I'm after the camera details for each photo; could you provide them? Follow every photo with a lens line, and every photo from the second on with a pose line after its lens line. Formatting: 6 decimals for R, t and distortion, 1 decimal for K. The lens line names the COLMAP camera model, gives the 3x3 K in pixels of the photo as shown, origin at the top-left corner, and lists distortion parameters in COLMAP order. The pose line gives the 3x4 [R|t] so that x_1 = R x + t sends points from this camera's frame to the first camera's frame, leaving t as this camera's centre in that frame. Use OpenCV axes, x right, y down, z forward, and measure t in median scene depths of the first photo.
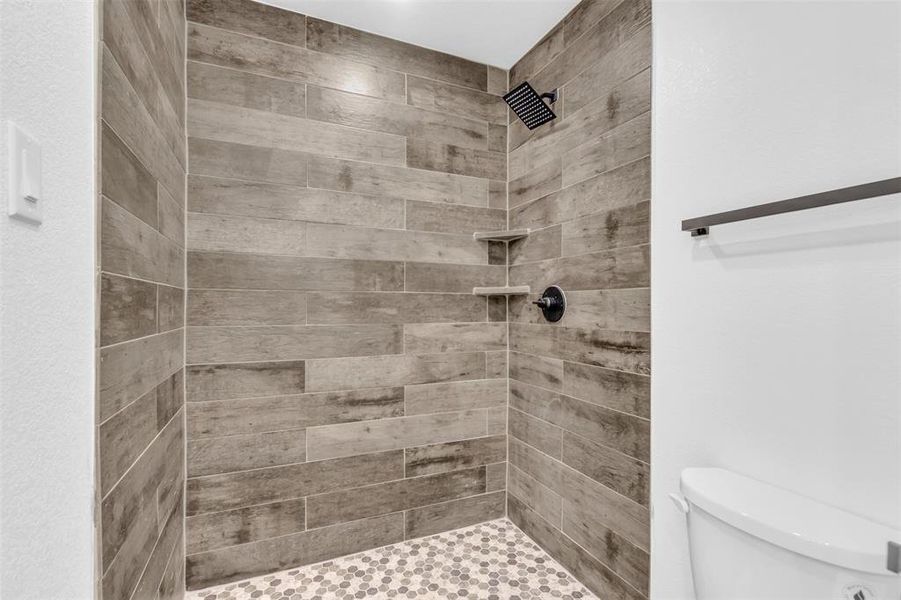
lens RADIAL K [[415.2, 0, 449.4], [0, 415.2, 308.0], [0, 0, 1]] dist [0.003742, 0.000109]
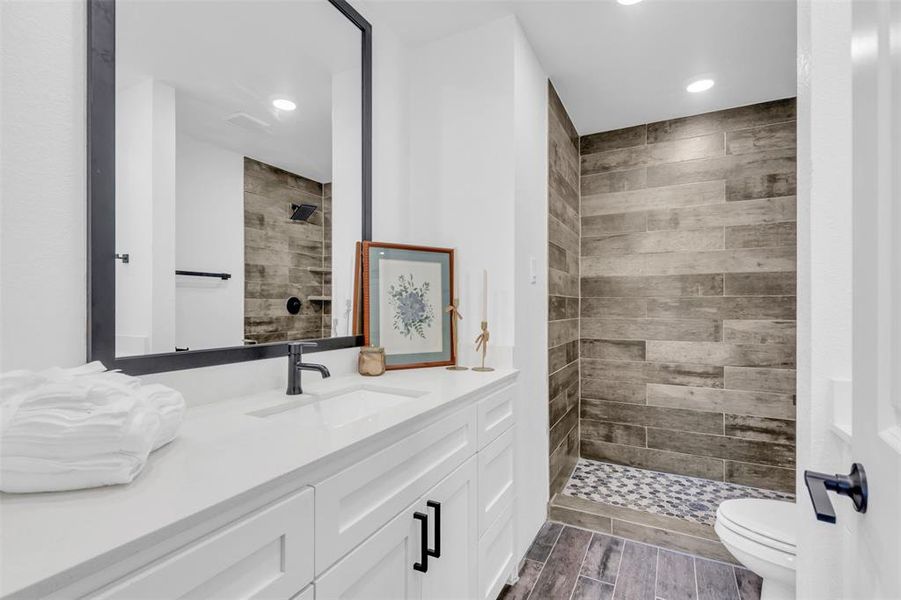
lens RADIAL K [[415.2, 0, 450.6], [0, 415.2, 304.8], [0, 0, 1]] dist [0.003742, 0.000109]
pose [[0.625763, -0.006231, -0.779988, 0.420369], [-0.001146, 0.999960, -0.008908, 0.002859], [0.780012, 0.006468, 0.625731, -0.571097]]
